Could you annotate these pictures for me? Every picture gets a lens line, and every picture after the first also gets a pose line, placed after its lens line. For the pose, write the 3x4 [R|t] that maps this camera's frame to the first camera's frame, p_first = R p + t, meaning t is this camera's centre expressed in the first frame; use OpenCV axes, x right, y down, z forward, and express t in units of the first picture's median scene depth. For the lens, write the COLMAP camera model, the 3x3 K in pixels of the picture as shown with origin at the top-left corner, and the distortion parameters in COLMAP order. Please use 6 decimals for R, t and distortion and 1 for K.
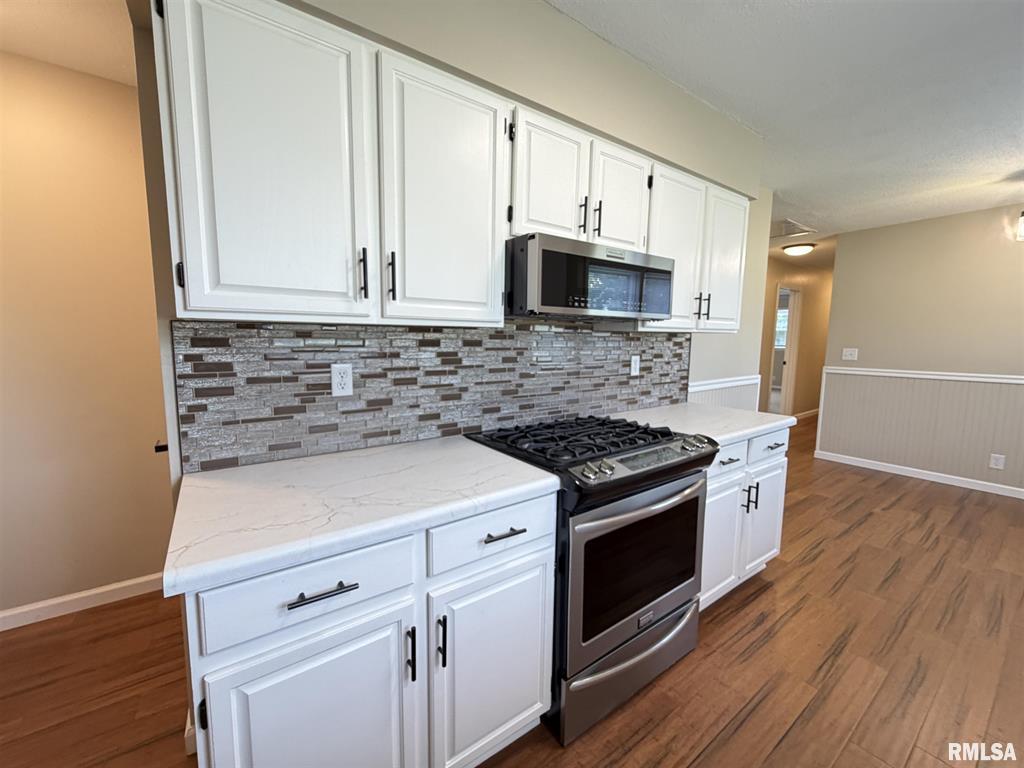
lens RADIAL K [[407.1, 0, 512.8], [0, 407.1, 381.9], [0, 0, 1]] dist [0.000099, -0.000089]
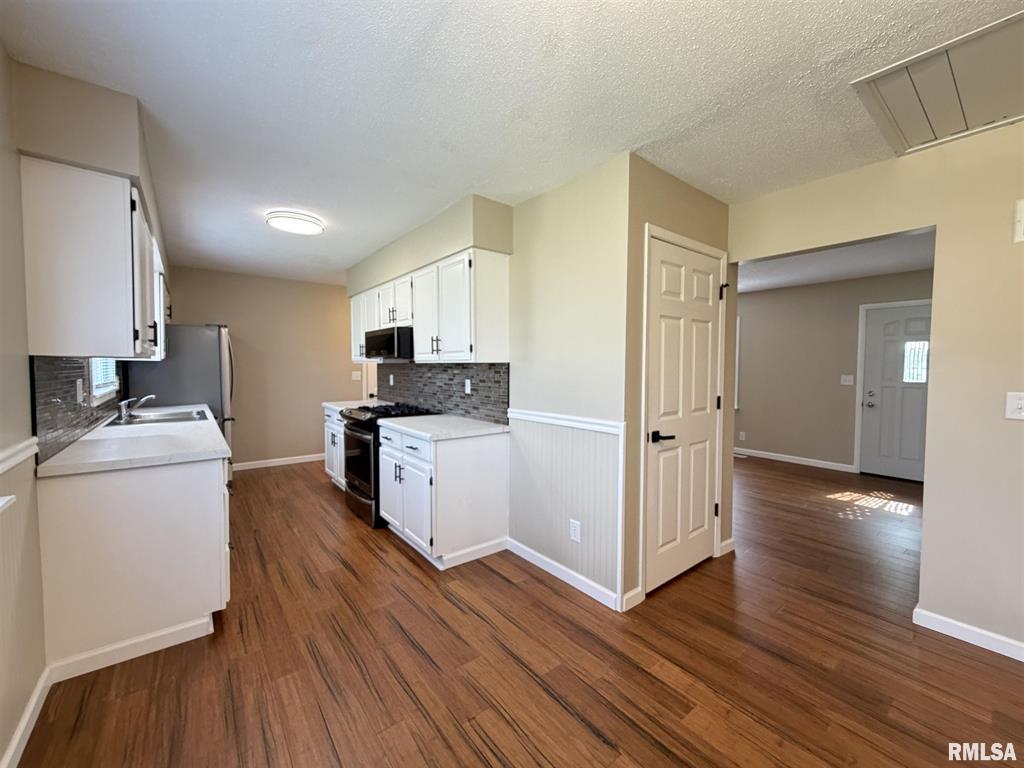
lens RADIAL K [[407.1, 0, 508.9], [0, 407.1, 380.3], [0, 0, 1]] dist [0.000099, -0.000089]
pose [[0.049495, 0.030628, -0.998305, 1.695752], [-0.108891, 0.993737, 0.025089, -0.110539], [0.992821, 0.107465, 0.052520, 1.048445]]
